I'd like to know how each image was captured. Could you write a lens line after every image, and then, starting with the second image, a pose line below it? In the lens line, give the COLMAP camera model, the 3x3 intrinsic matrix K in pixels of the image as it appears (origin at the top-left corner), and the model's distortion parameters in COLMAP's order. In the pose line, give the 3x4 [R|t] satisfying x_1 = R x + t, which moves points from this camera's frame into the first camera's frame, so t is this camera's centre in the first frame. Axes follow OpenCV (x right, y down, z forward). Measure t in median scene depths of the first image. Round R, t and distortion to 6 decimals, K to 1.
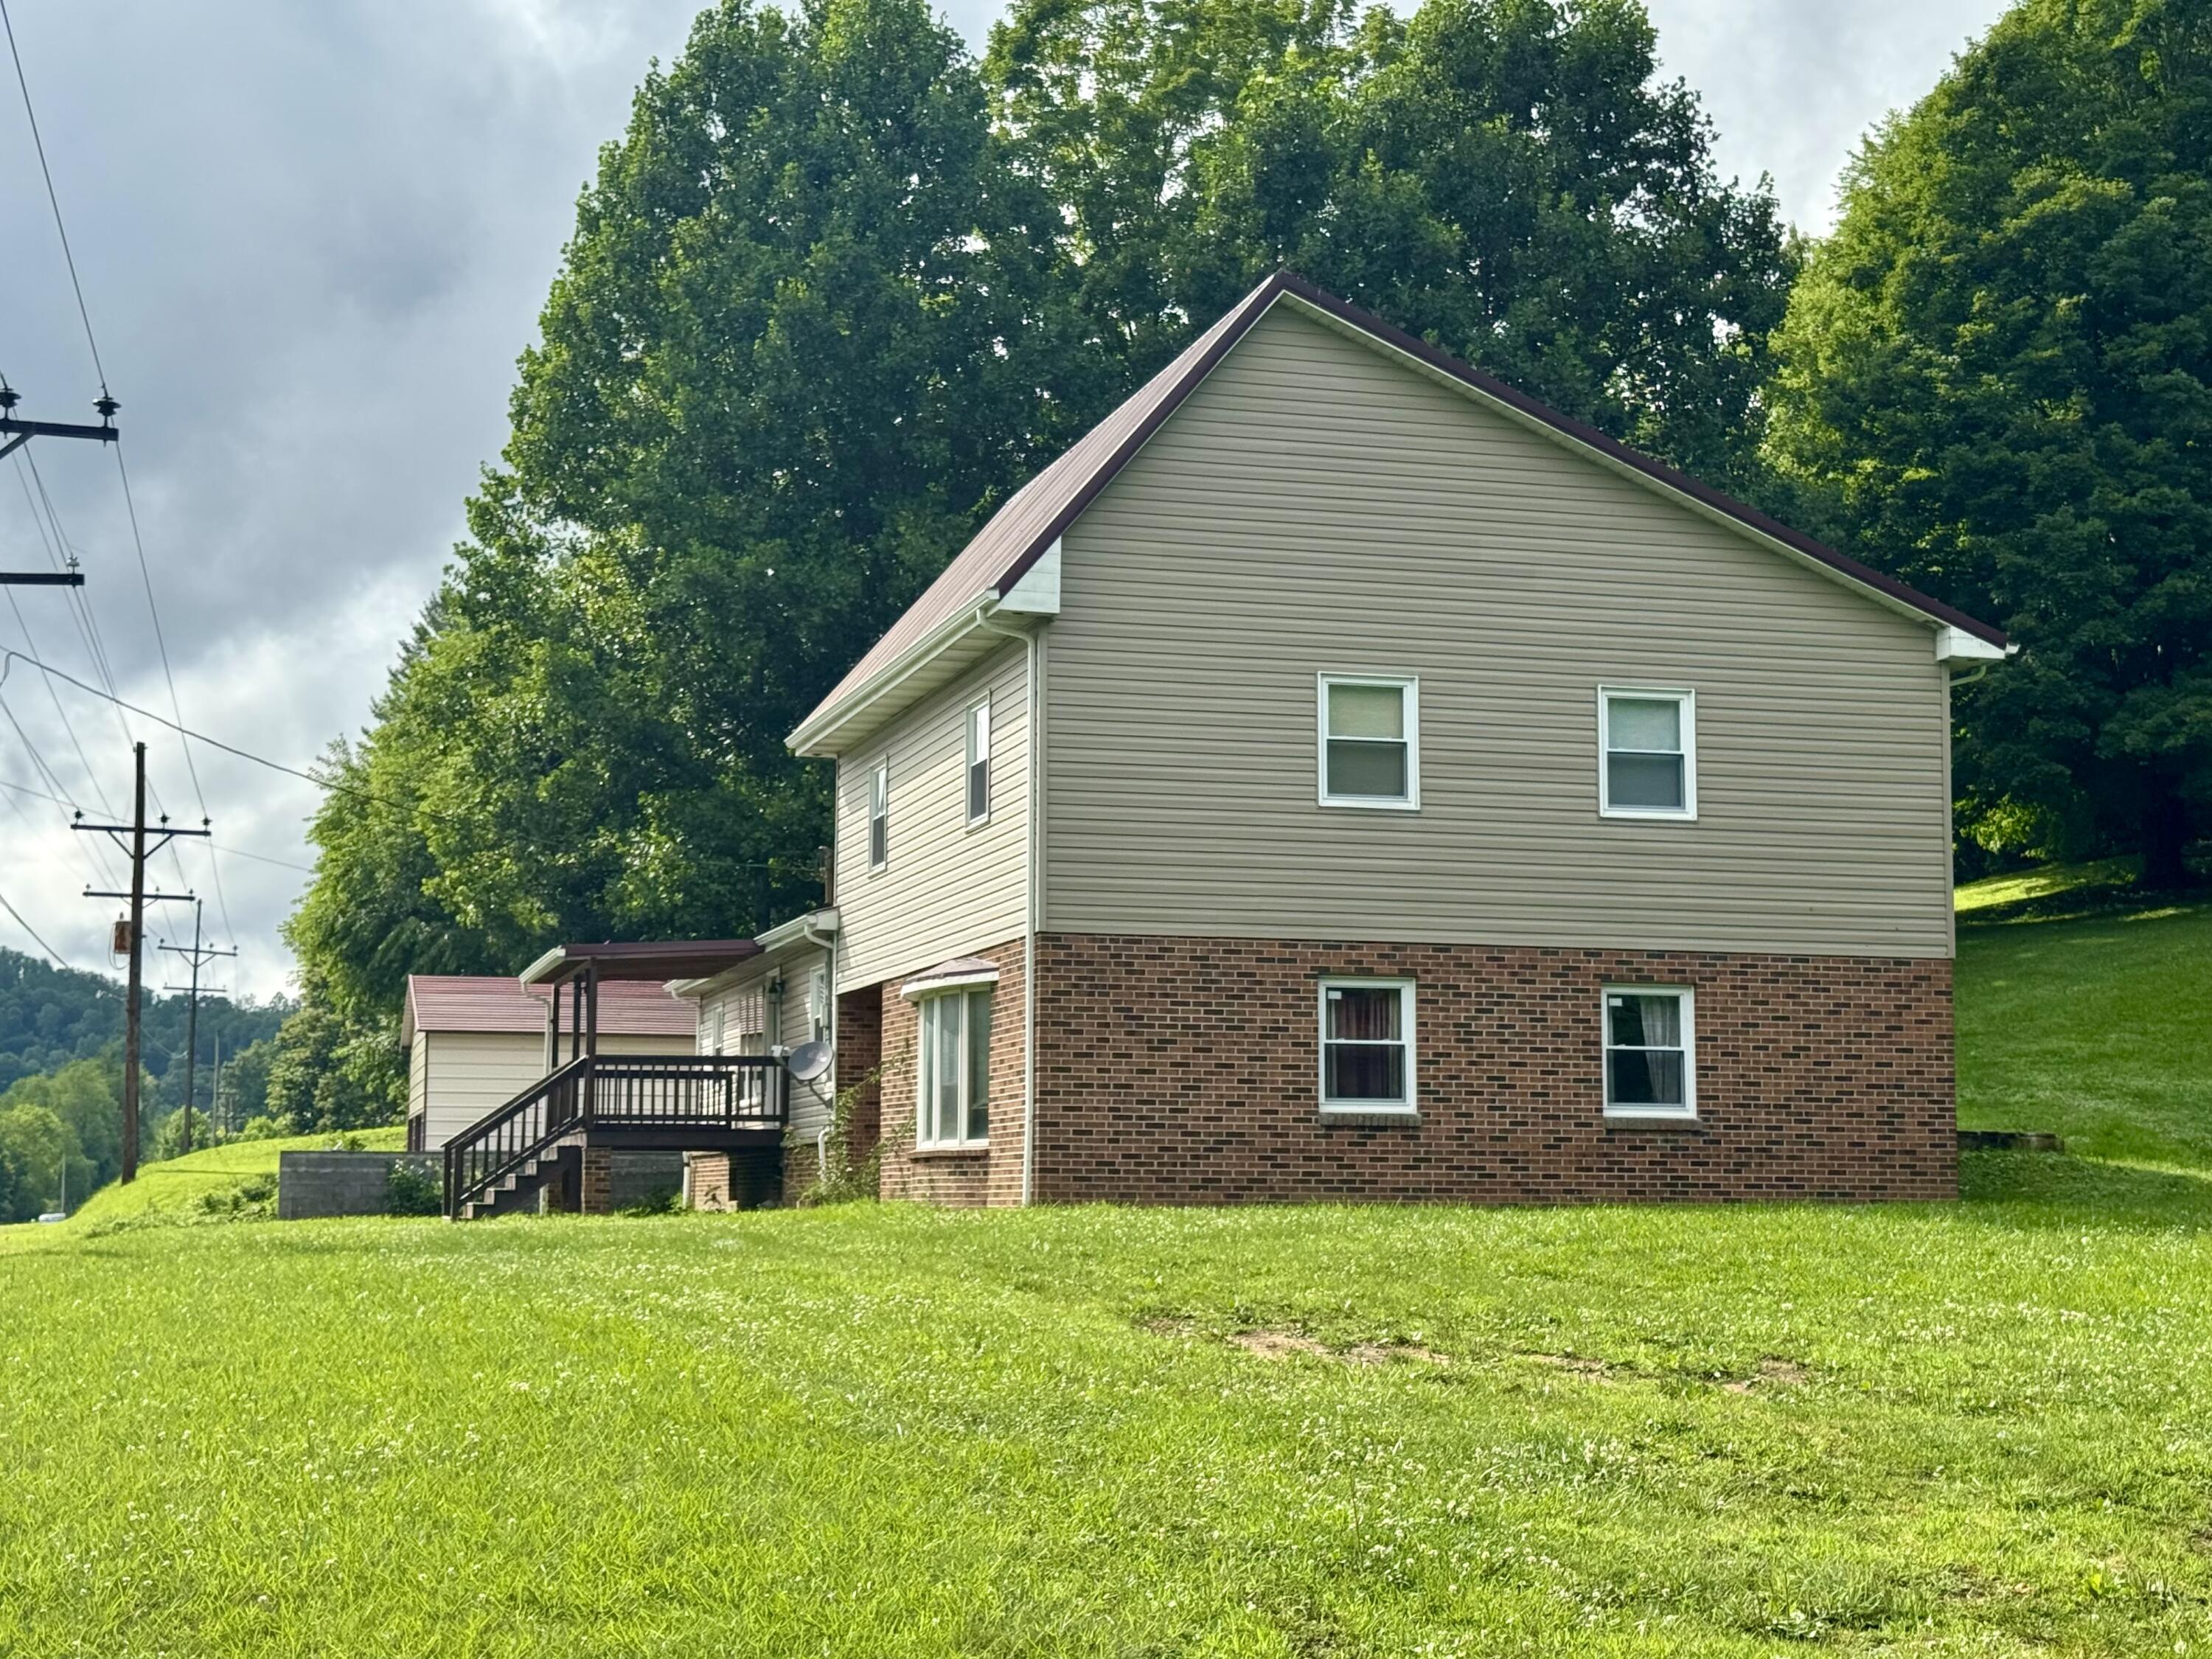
lens RADIAL K [[3291.1, 0, 1106.0], [0, 3291.1, 829.5], [0, 0, 1]] dist [0.098596, 0.146270]
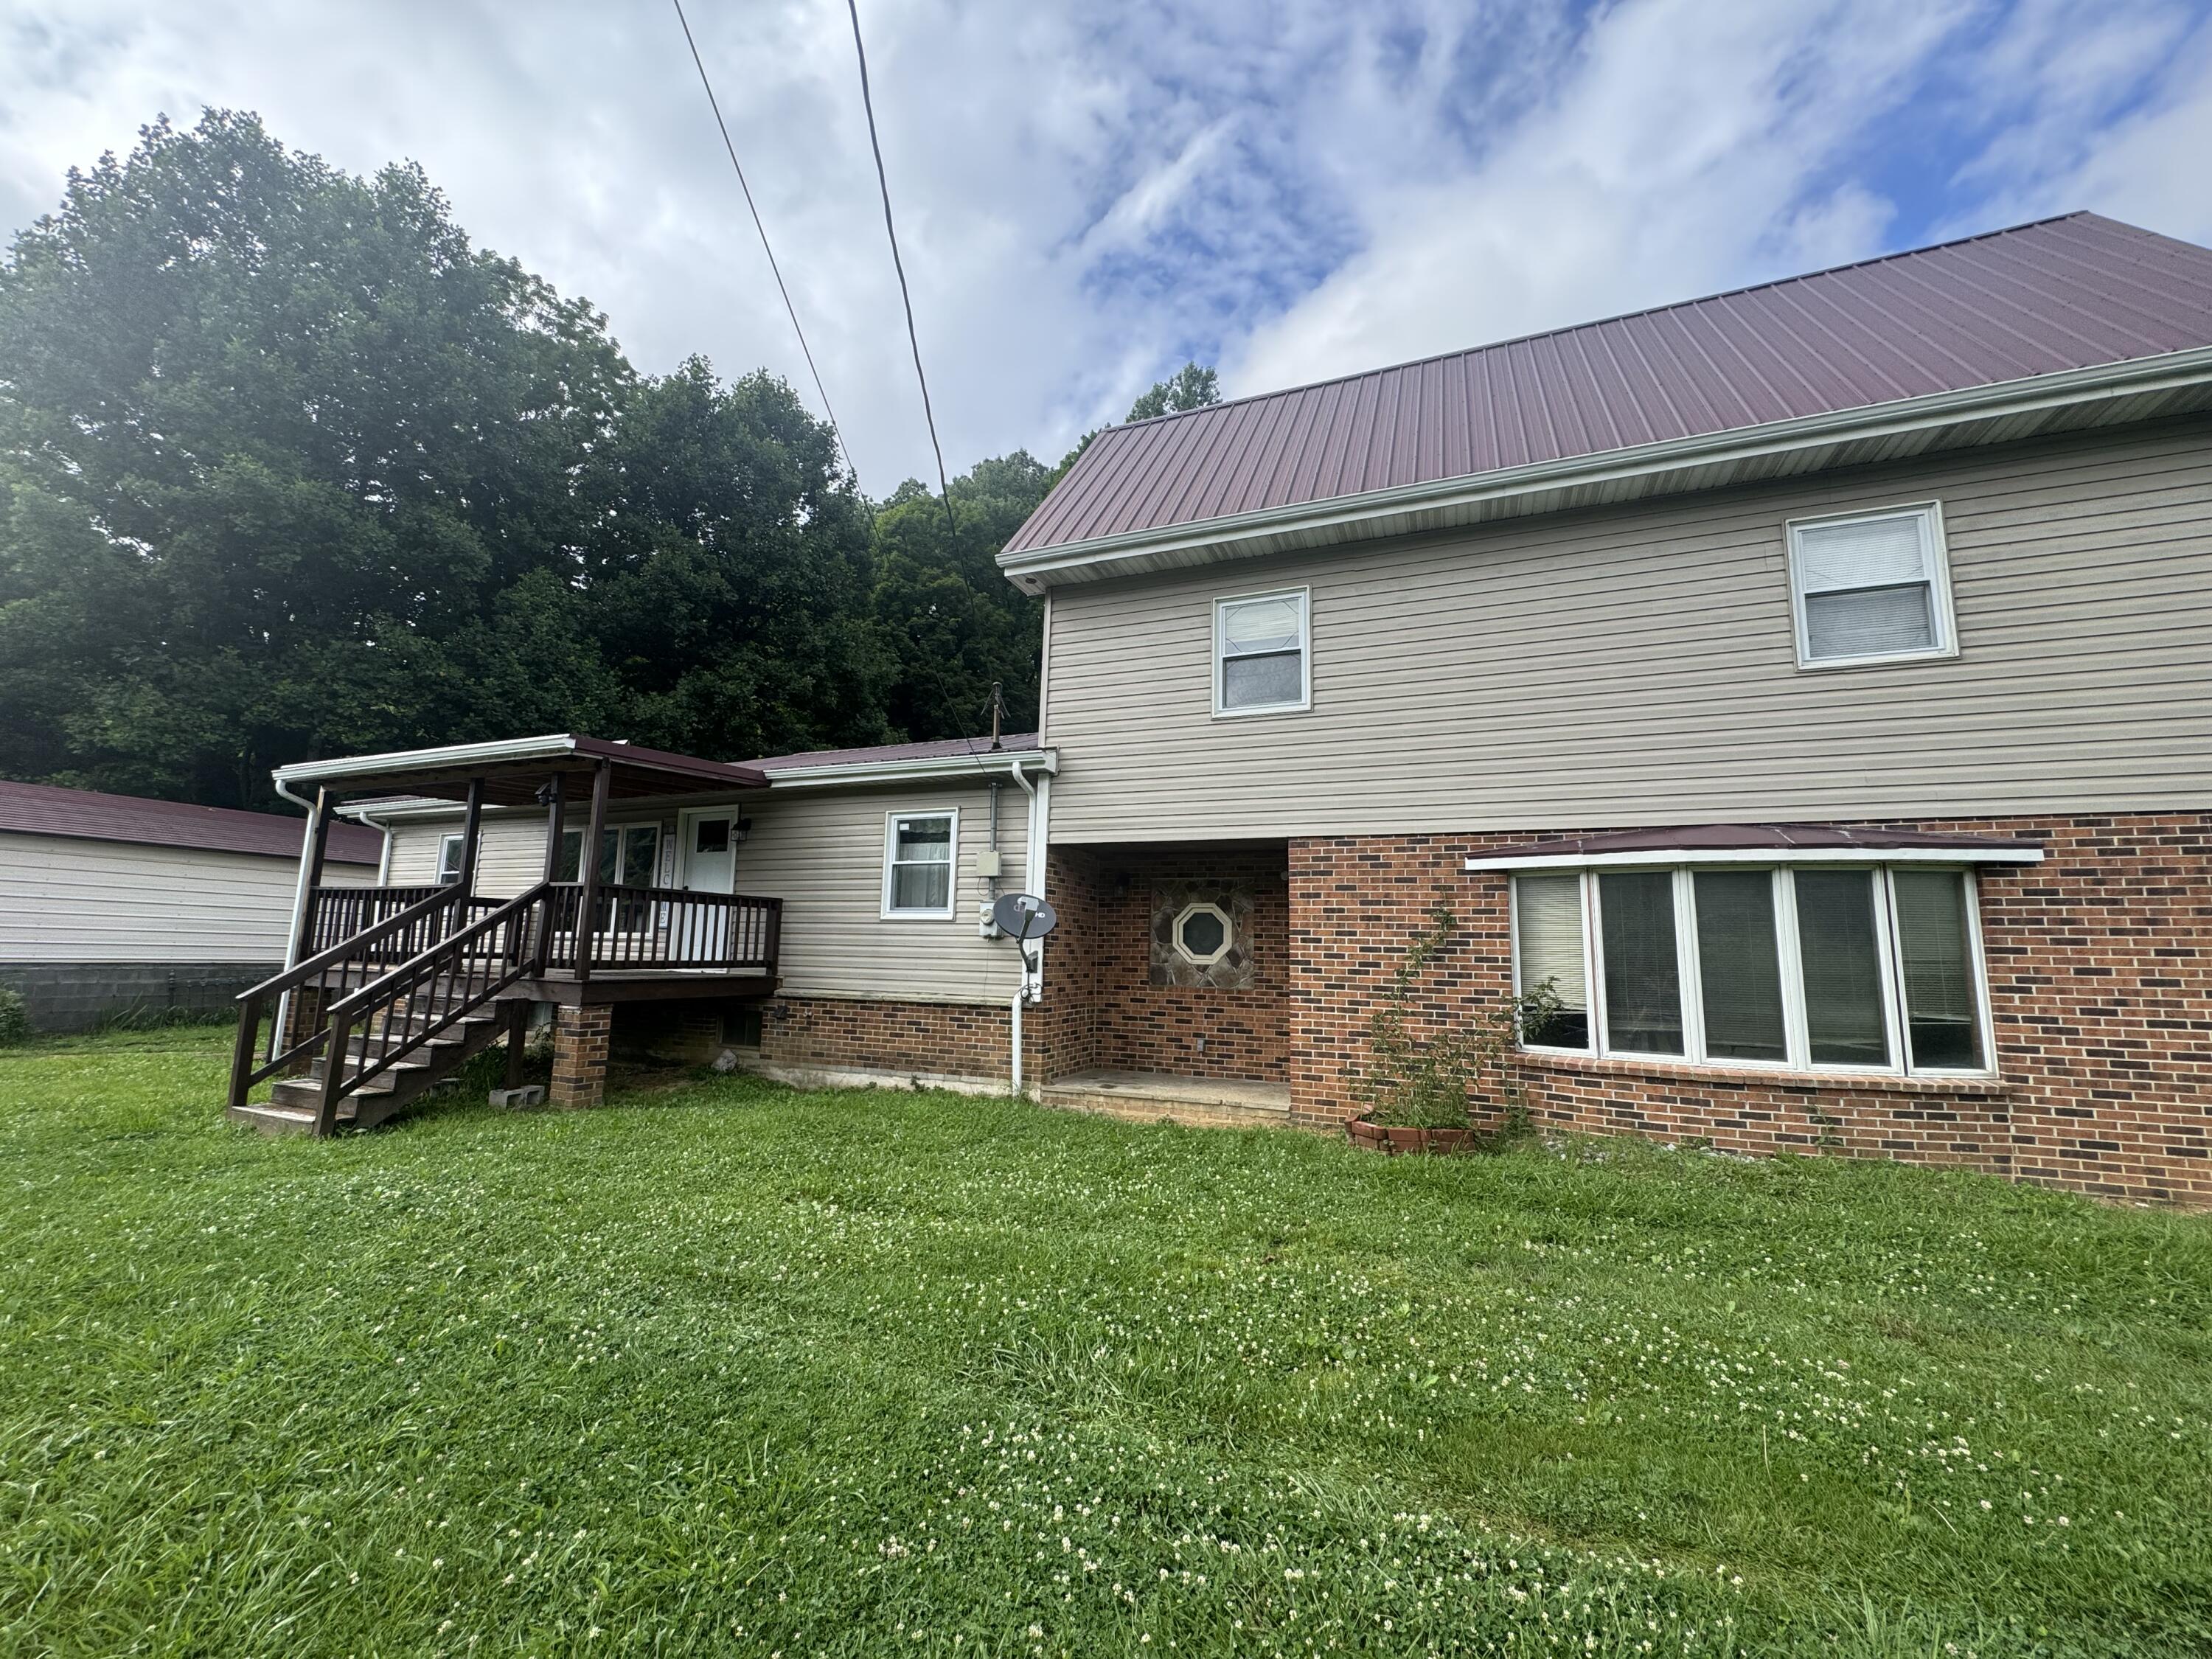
lens RADIAL K [[882.2, 0, 1104.4], [0, 882.2, 832.0], [0, 0, 1]] dist [-0.001840, 0.000247]
pose [[0.620696, 0.118105, 0.775105, -0.242663], [-0.108739, 0.992003, -0.064077, 0.056546], [-0.776474, -0.044511, 0.628575, 0.780049]]
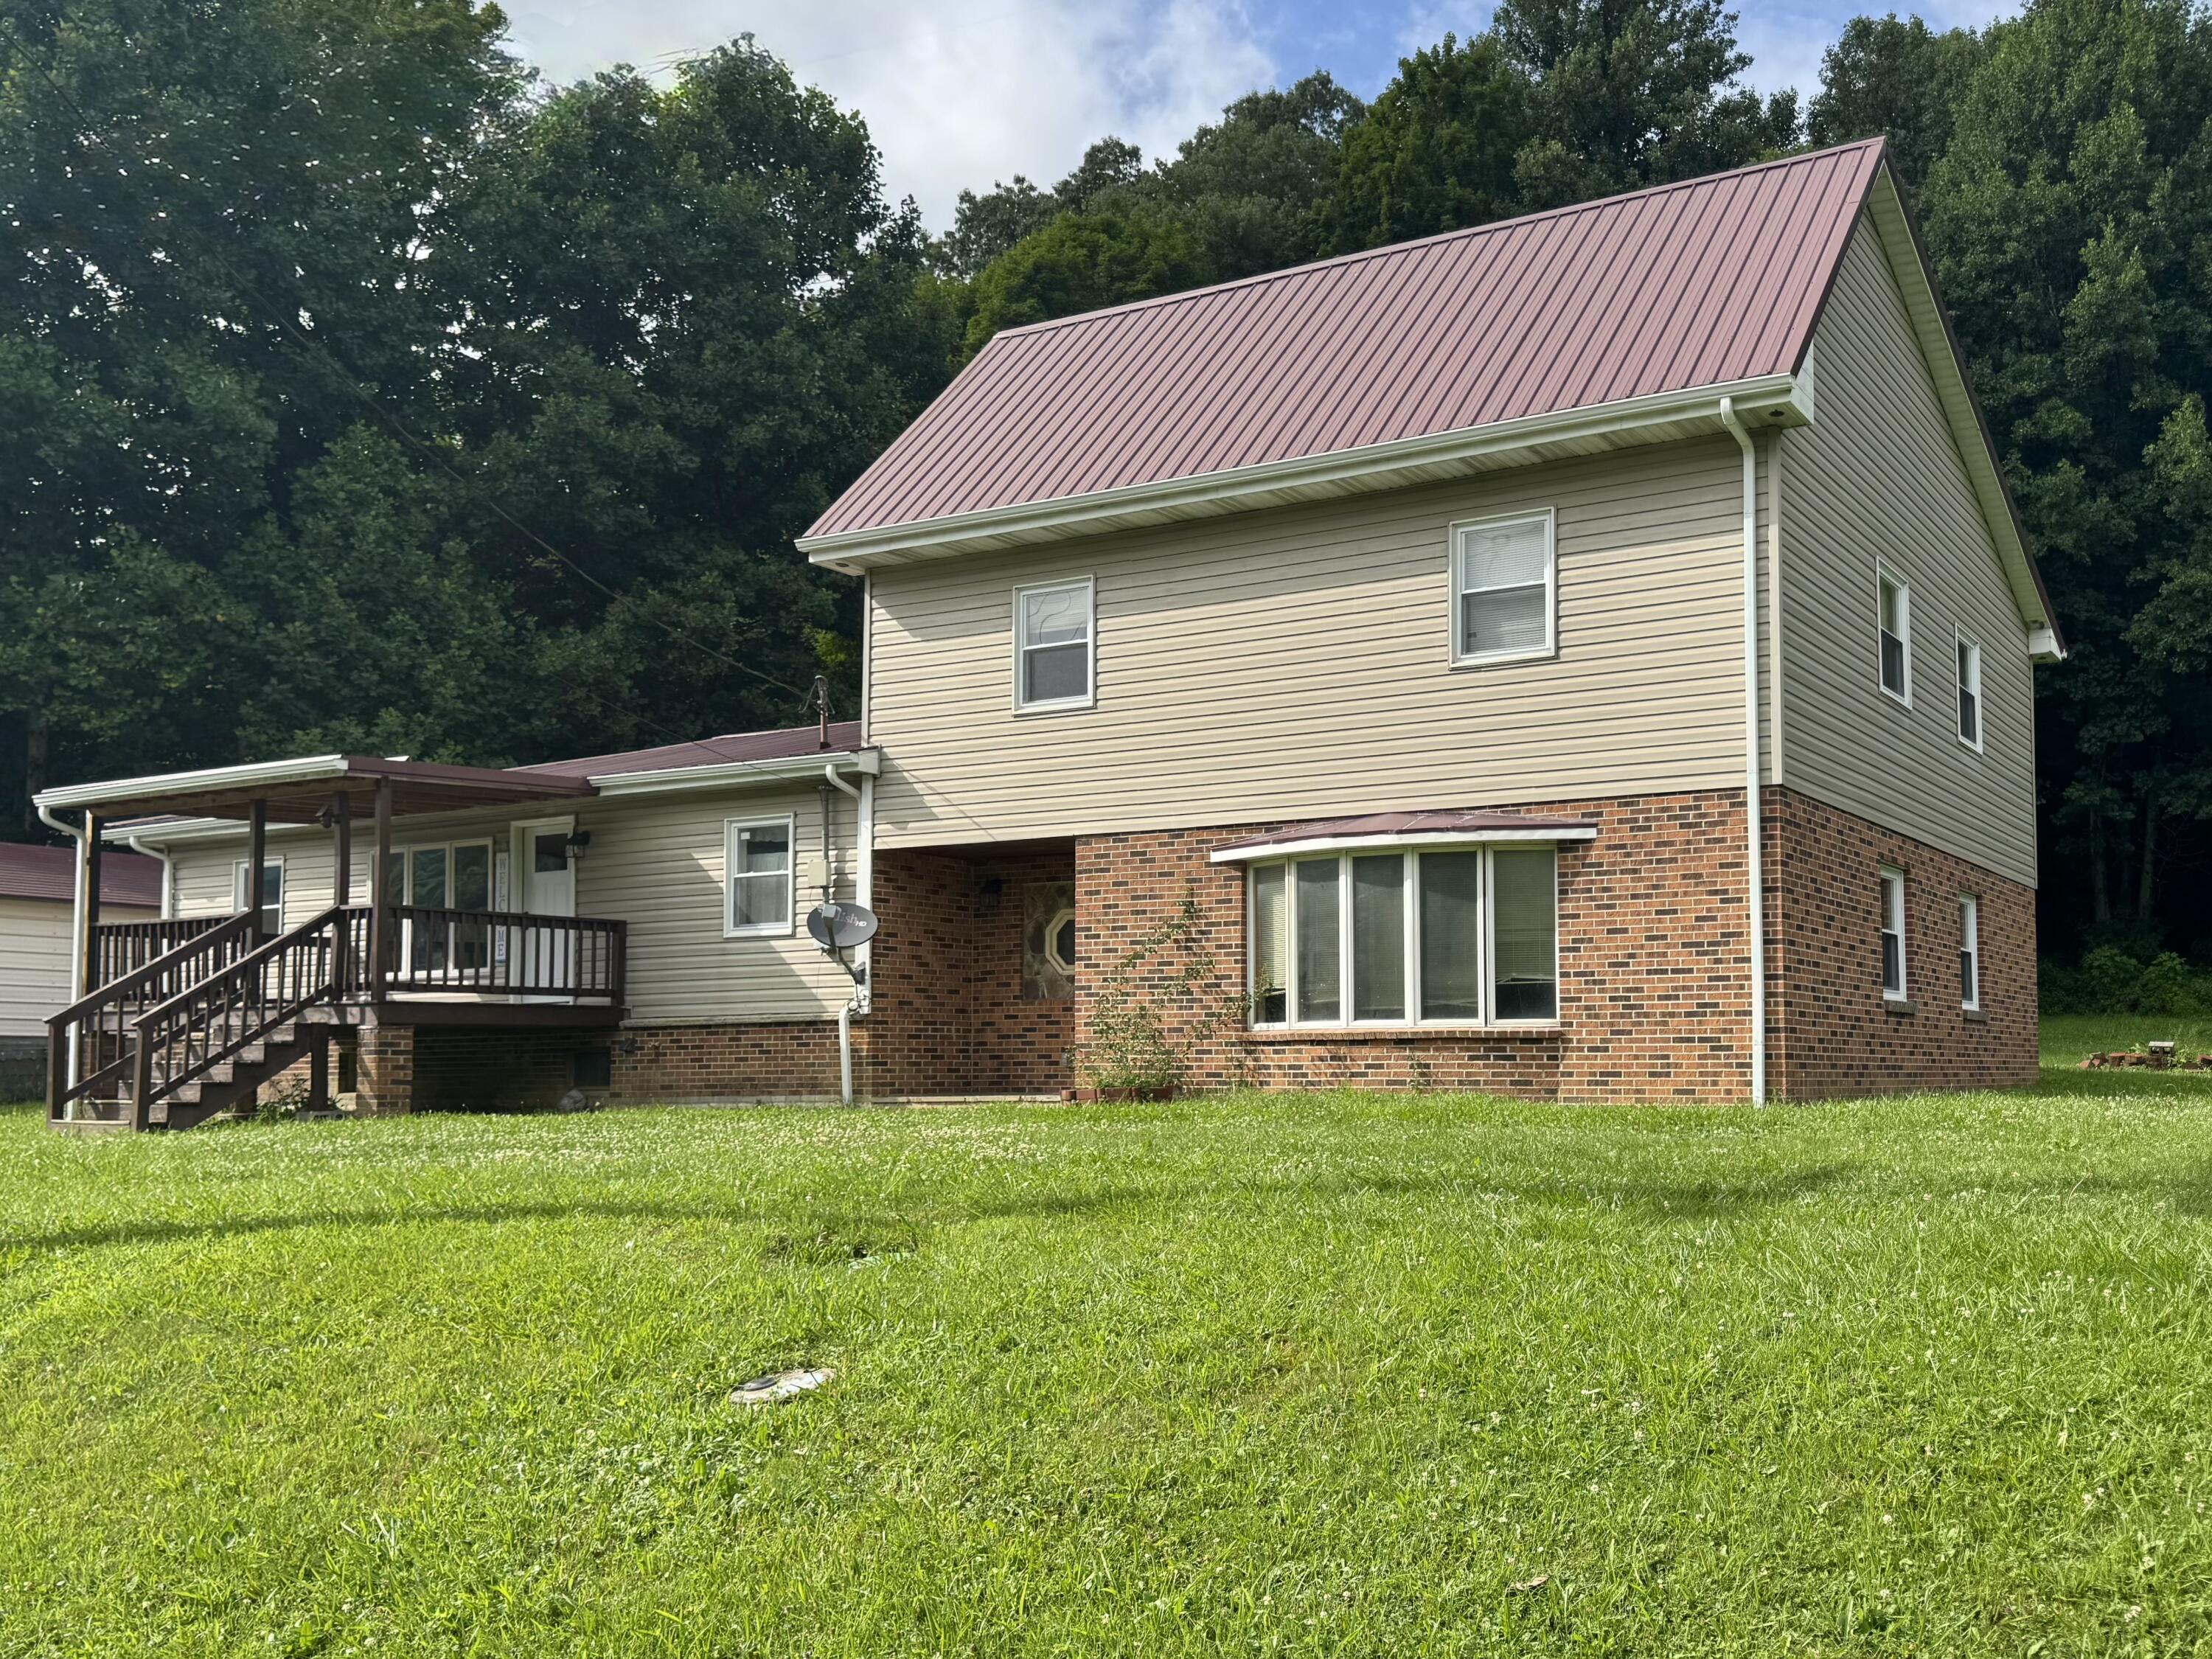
lens RADIAL K [[1804.7, 0, 1542.3], [0, 1804.7, 954.8], [0, 0, 1]] dist [0.082740, -0.027824]
pose [[0.660731, 0.035206, 0.749797, -0.300168], [-0.075518, 0.996949, 0.019737, 0.051082], [-0.746814, -0.069664, 0.661374, 0.517073]]
